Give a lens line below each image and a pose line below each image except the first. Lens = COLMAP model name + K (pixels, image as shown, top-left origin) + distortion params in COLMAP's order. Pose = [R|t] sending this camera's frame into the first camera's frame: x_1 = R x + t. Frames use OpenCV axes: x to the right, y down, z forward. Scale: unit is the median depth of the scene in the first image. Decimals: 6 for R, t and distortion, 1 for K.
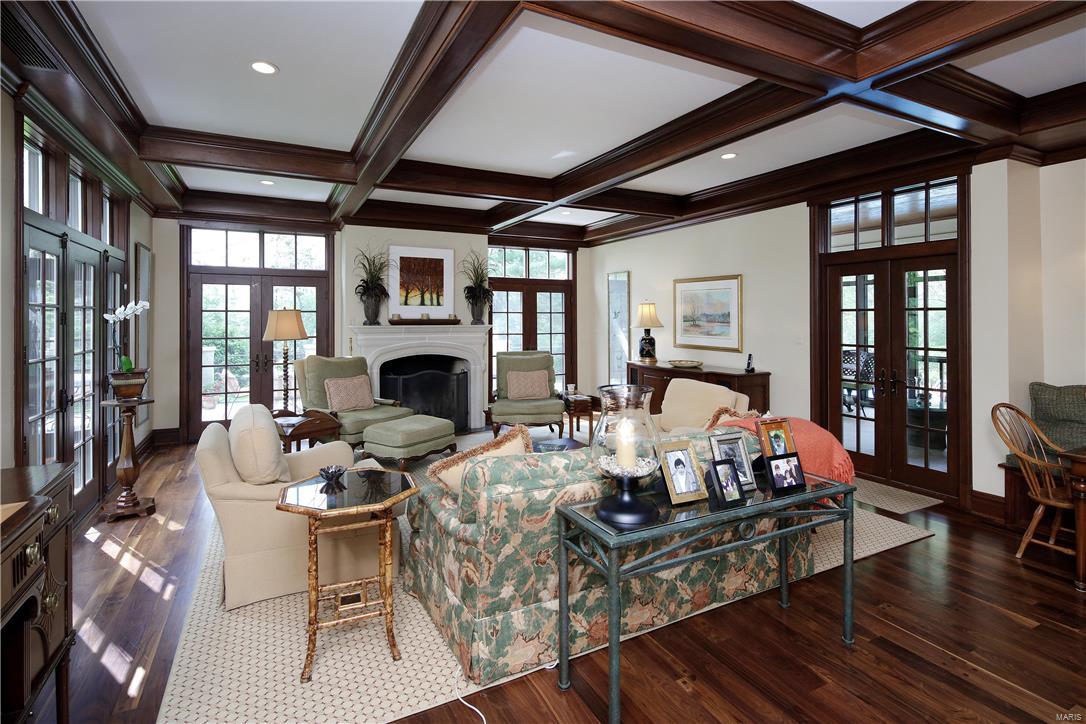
lens RADIAL K [[525.8, 0, 529.4], [0, 525.8, 322.5], [0, 0, 1]] dist [0.012935, -0.000230]
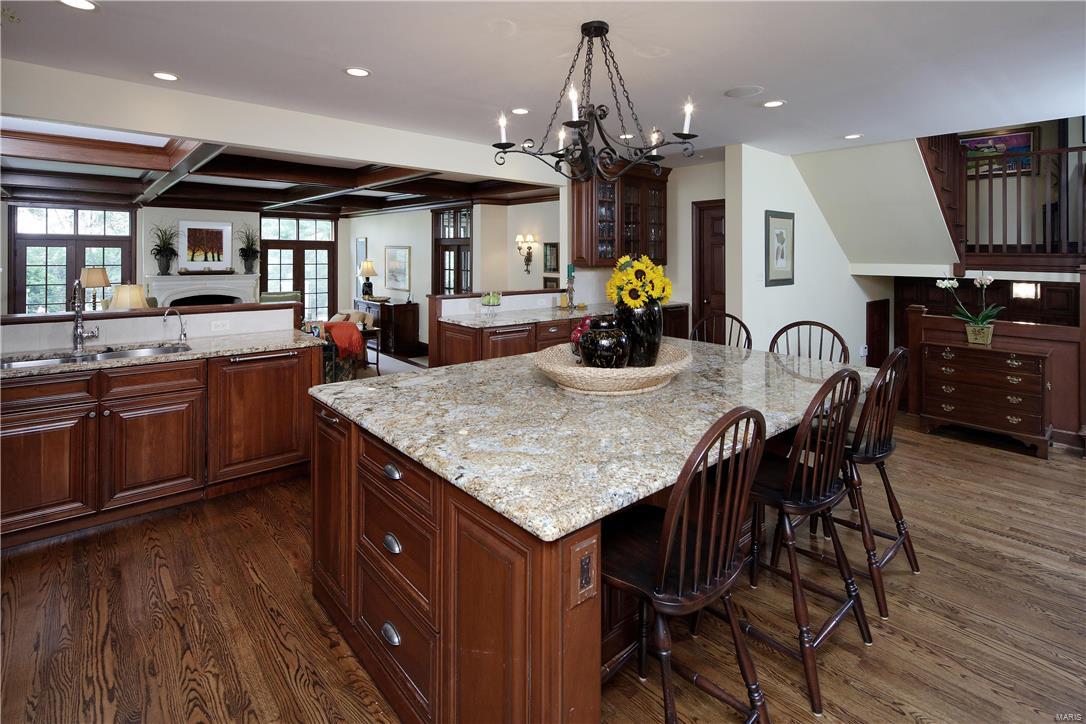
lens RADIAL K [[525.8, 0, 536.5], [0, 525.8, 263.2], [0, 0, 1]] dist [0.012935, -0.000230]
pose [[0.969800, 0.006632, 0.243812, 0.336501], [-0.010059, 0.999867, 0.012815, -0.055498], [-0.243694, -0.014880, 0.969738, -0.667614]]
